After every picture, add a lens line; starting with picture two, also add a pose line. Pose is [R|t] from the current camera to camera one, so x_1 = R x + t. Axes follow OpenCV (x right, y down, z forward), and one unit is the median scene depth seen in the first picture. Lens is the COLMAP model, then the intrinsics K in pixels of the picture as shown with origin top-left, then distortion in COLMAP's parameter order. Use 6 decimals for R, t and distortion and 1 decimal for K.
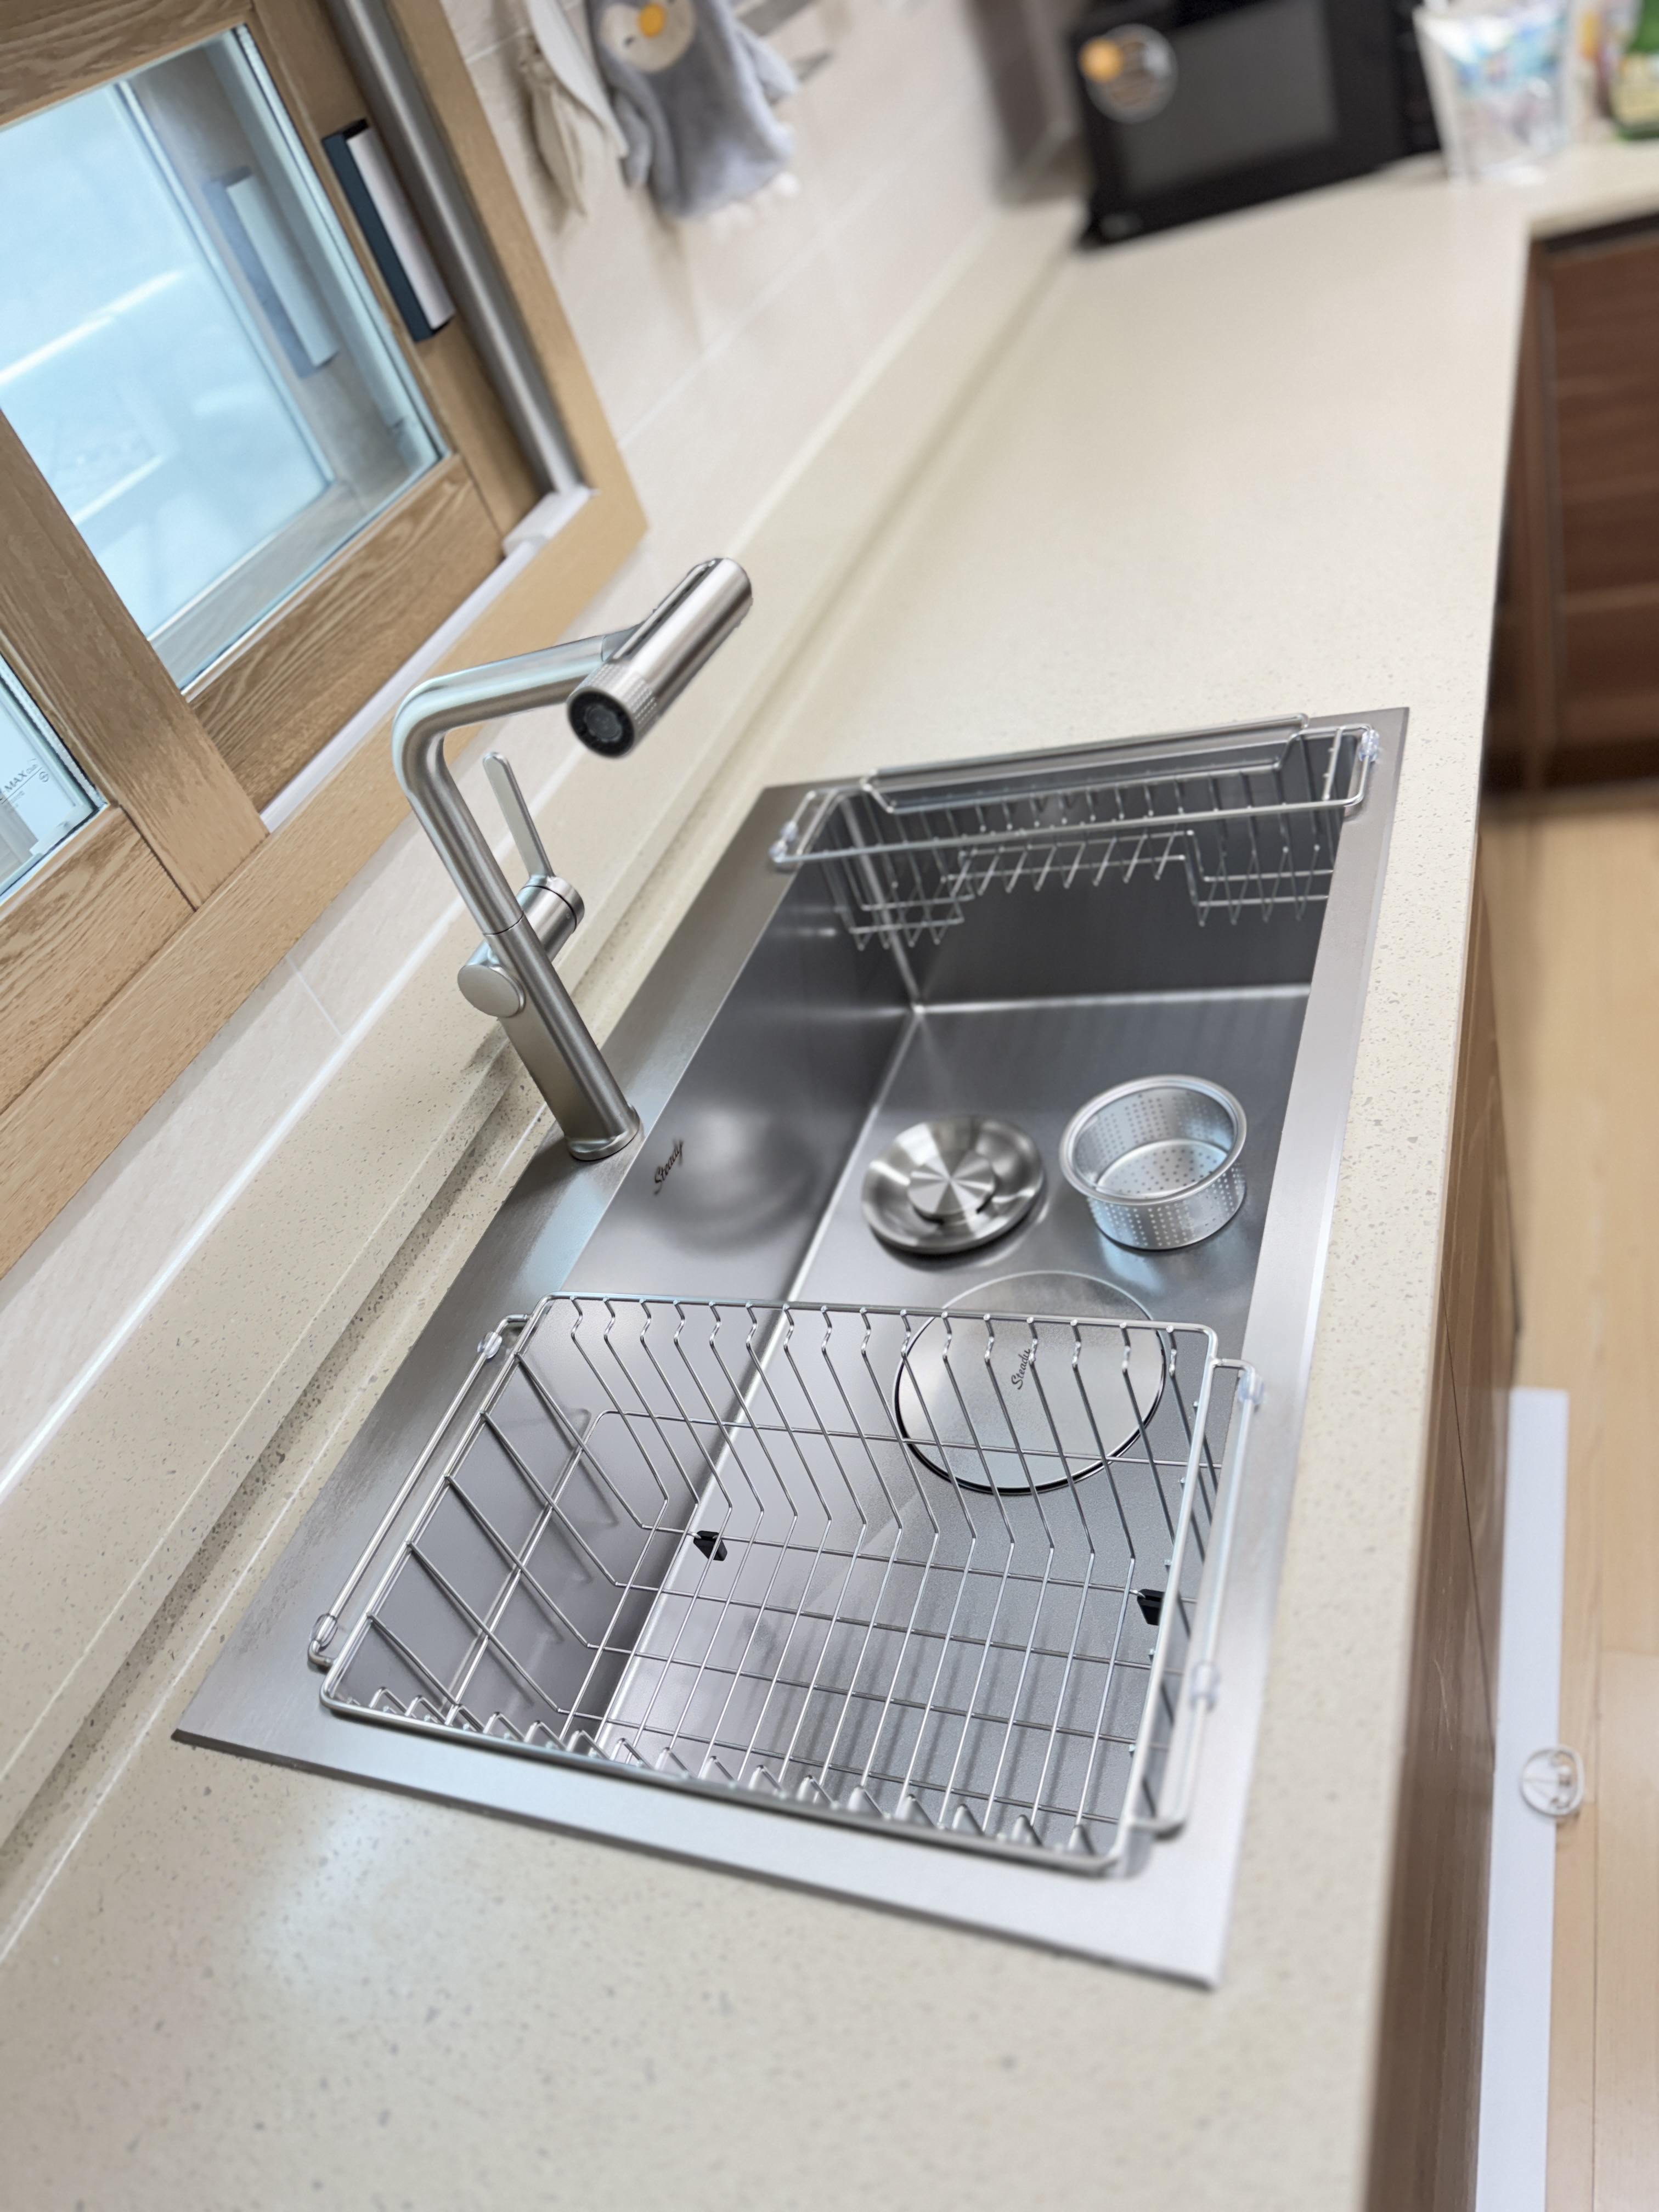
lens RADIAL K [[1564.3, 0, 814.5], [0, 1564.3, 1103.2], [0, 0, 1]] dist [-0.009369, -0.007589]
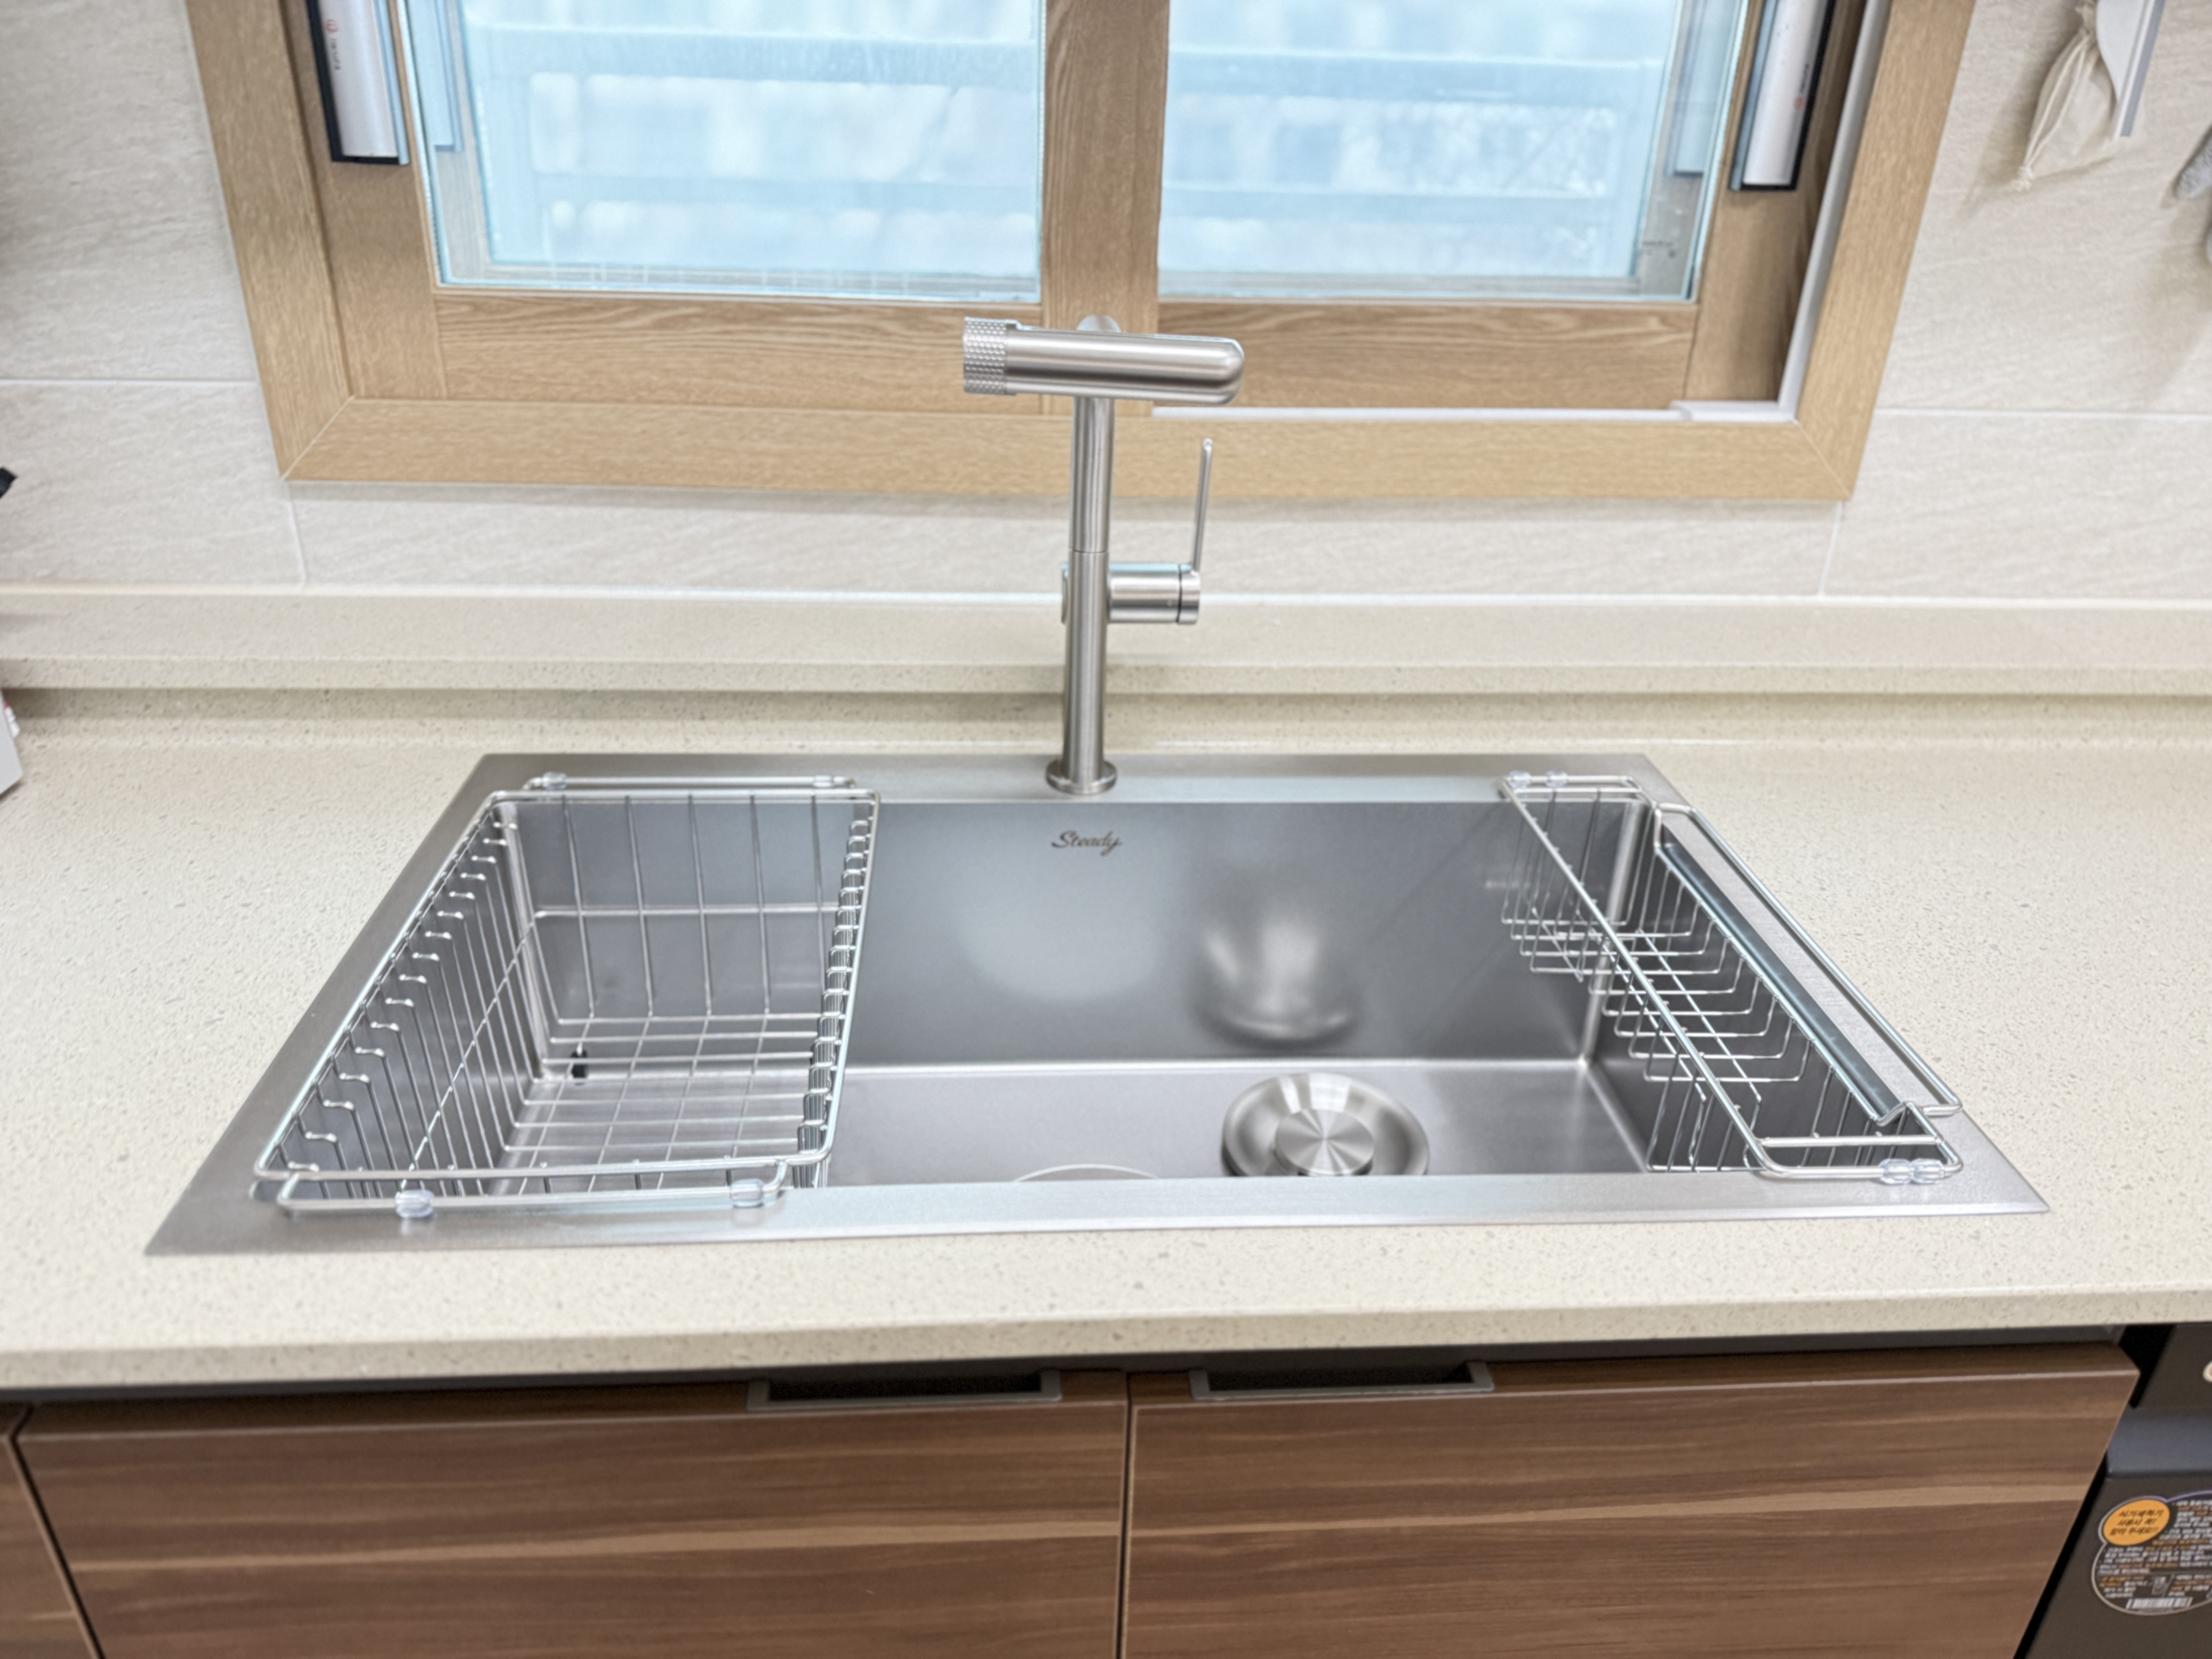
lens RADIAL K [[1564.3, 0, 1107.0], [0, 1564.3, 828.8], [0, 0, 1]] dist [-0.009369, -0.007589]
pose [[0.371624, 0.685778, -0.625783, 0.536068], [-0.707047, 0.645893, 0.287934, -0.265077], [0.601647, 0.335455, 0.724907, 0.224347]]
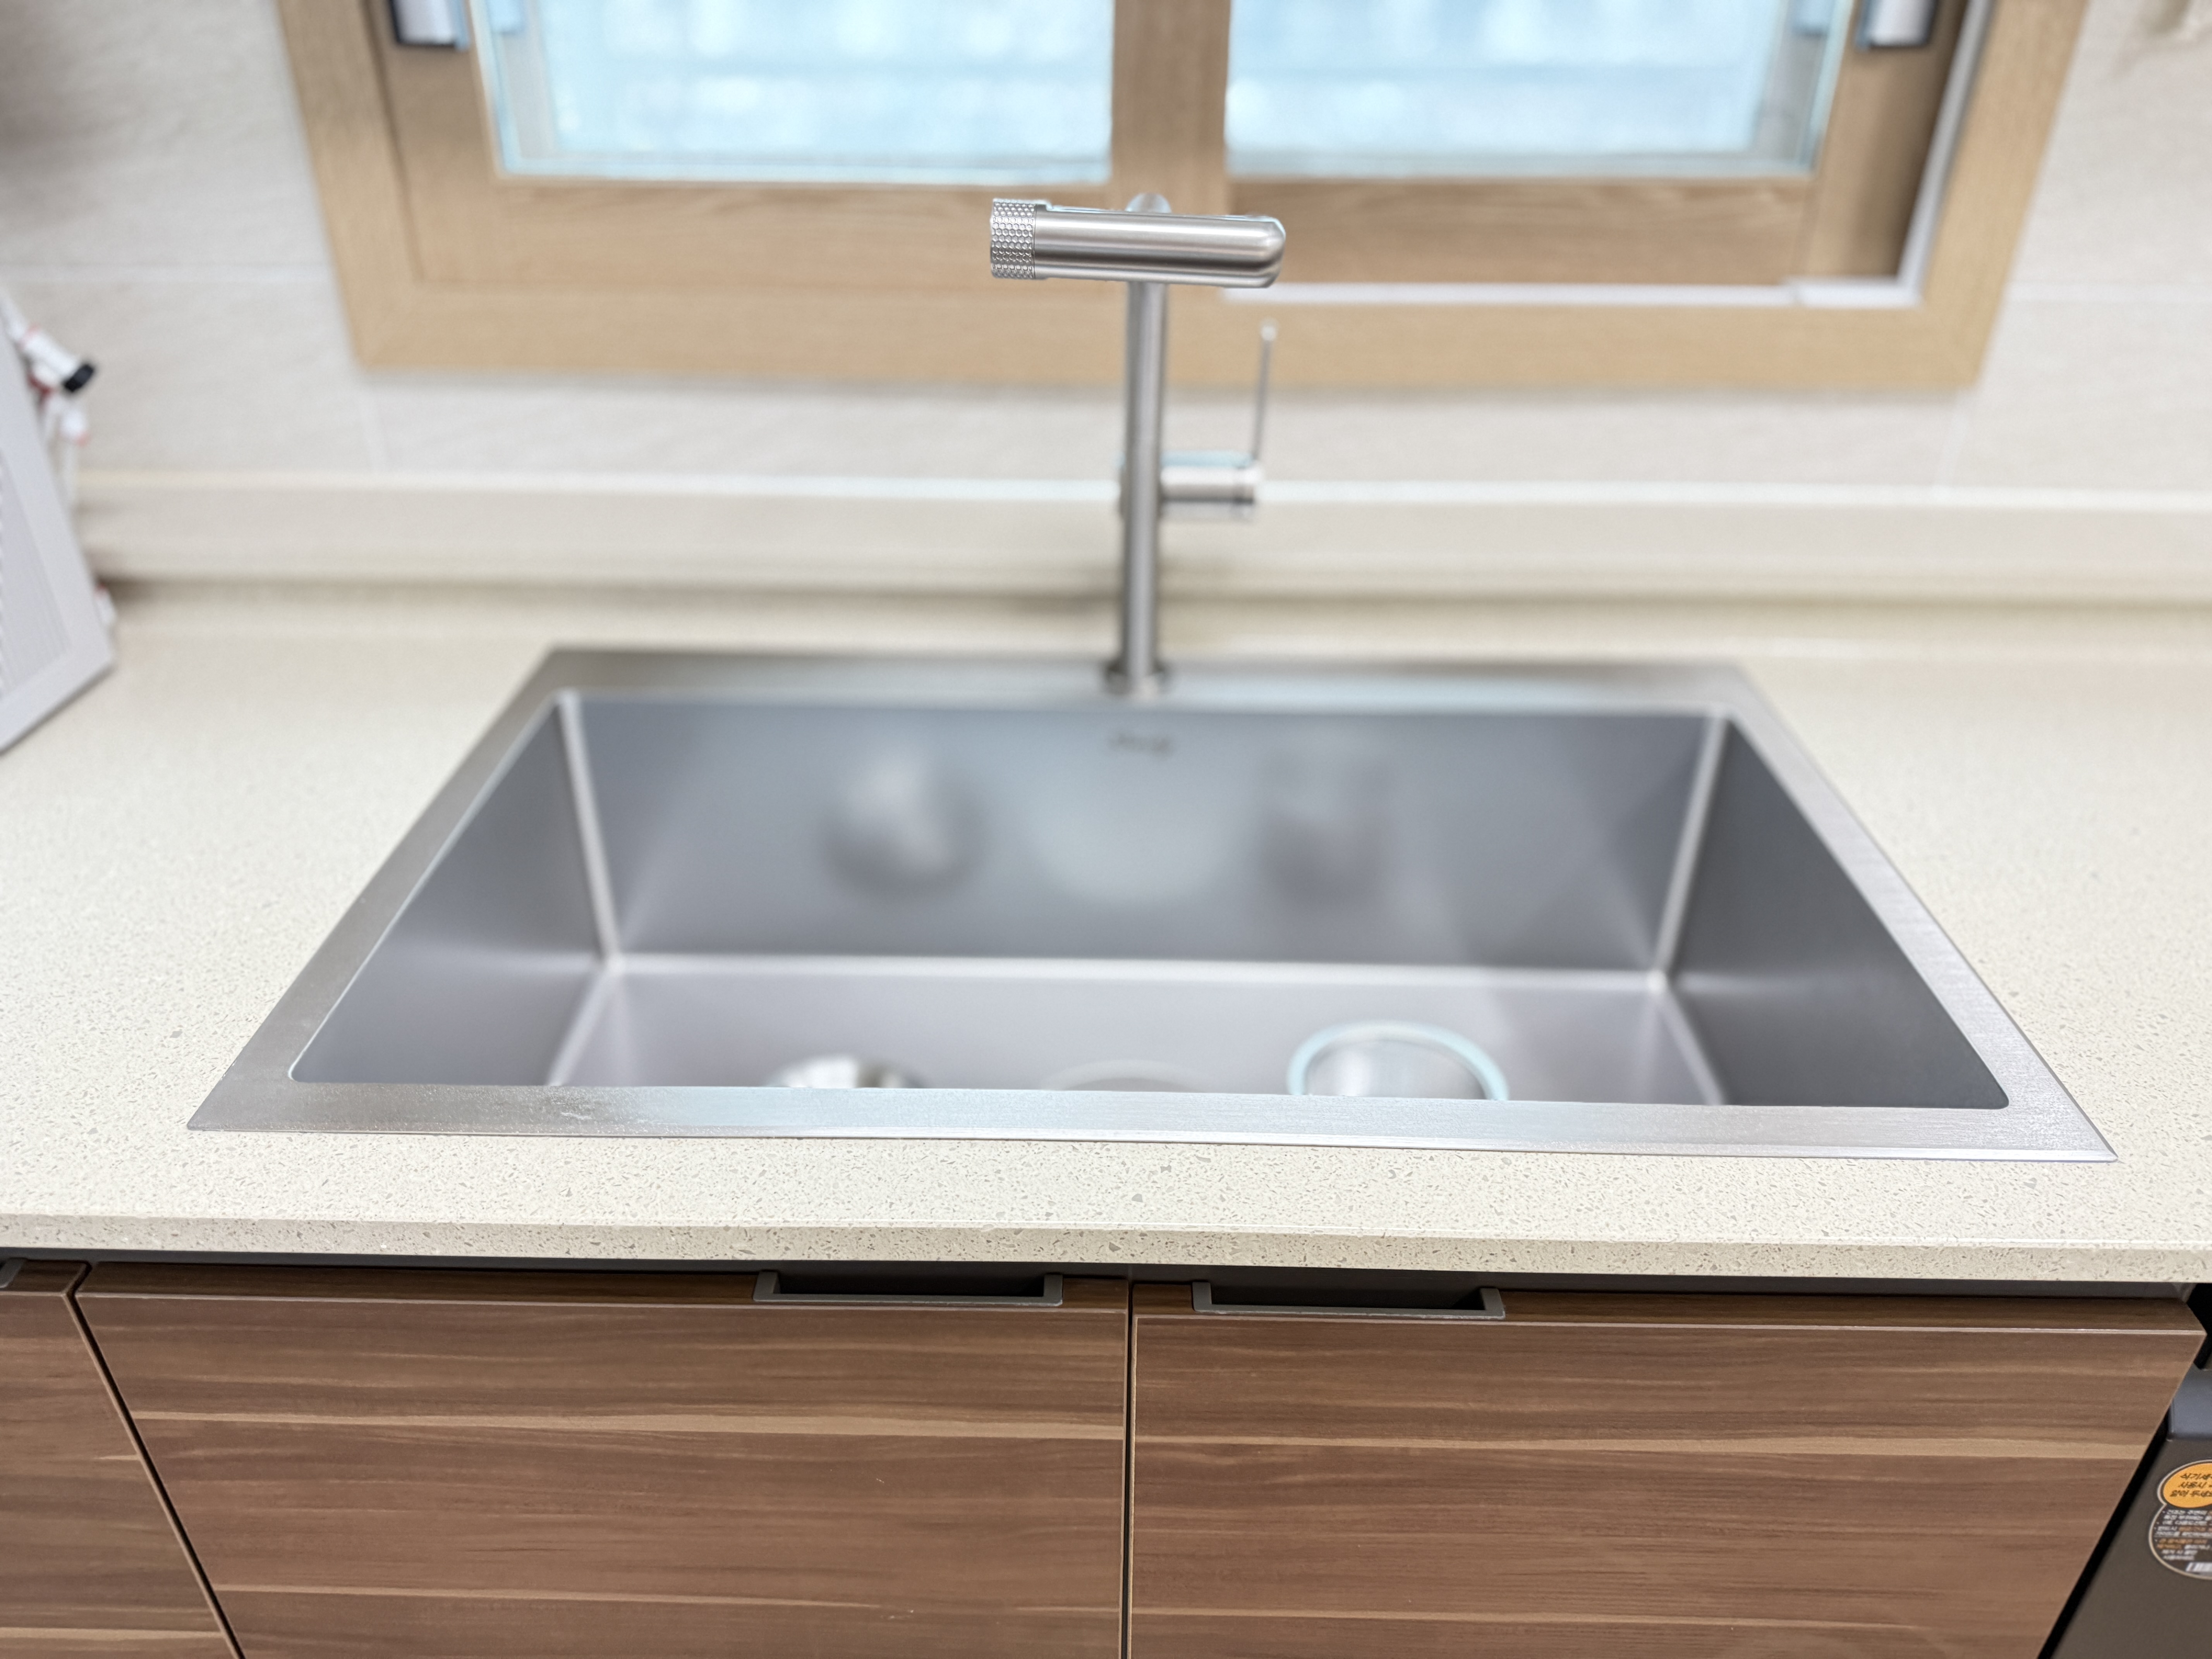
lens RADIAL K [[1564.3, 0, 1093.0], [0, 1564.3, 822.4], [0, 0, 1]] dist [-0.009369, -0.007589]
pose [[0.303120, 0.733121, -0.608812, 0.537390], [-0.689658, 0.609653, 0.390761, -0.295851], [0.657639, 0.301425, 0.690401, 0.261474]]
